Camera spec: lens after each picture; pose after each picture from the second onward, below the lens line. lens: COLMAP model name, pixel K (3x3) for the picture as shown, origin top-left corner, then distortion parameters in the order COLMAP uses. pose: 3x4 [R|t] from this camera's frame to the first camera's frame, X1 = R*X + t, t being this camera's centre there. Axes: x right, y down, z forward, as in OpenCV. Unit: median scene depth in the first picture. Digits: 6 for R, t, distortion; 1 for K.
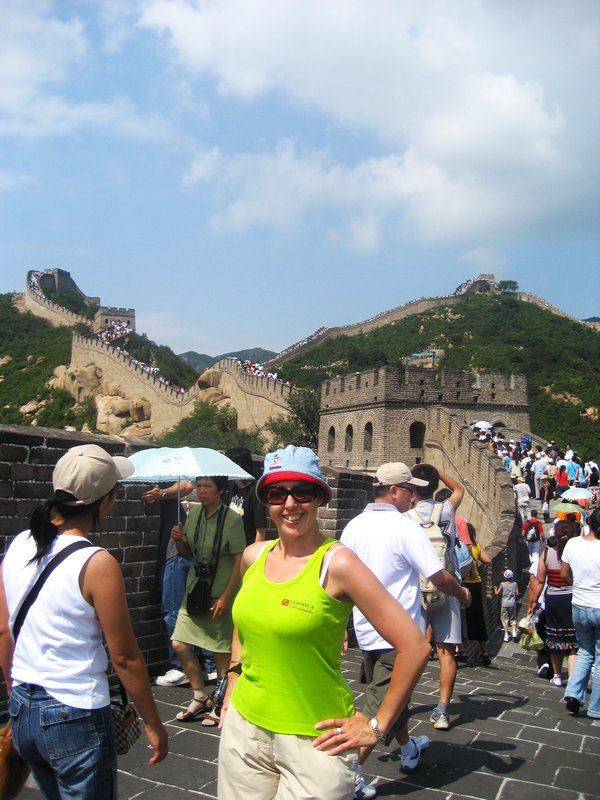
lens RADIAL K [[808.8, 0, 296.6], [0, 808.8, 405.4], [0, 0, 1]] dist [-0.063089, 0.000000]
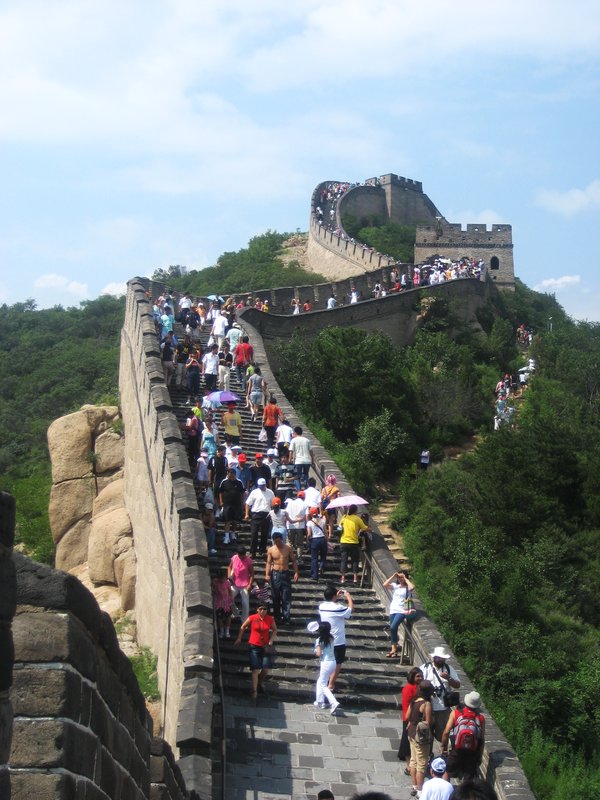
lens RADIAL K [[1192.1, 0, 300.2], [0, 1192.1, 400.0], [0, 0, 1]] dist [-0.131743, 0.000000]
pose [[0.884245, -0.032027, -0.465924, -0.028177], [0.018619, 0.999270, -0.033354, -0.017557], [0.466652, 0.020818, 0.884196, 0.329062]]
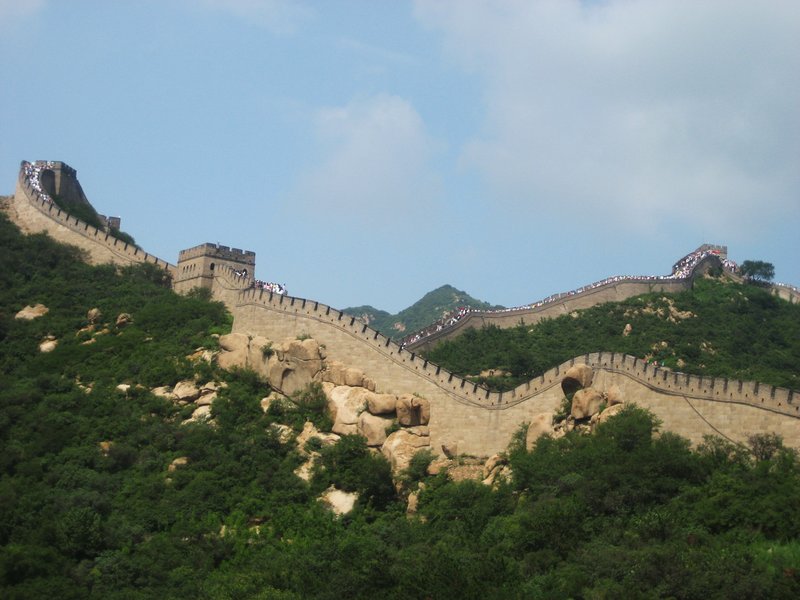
lens RADIAL K [[1615.4, 0, 401.6], [0, 1615.4, 301.0], [0, 0, 1]] dist [0.017181, 0.000000]
pose [[0.988617, 0.107757, 0.104999, -0.143062], [-0.097102, 0.990055, -0.101791, 0.022073], [-0.114924, 0.090437, 0.989249, -0.159219]]
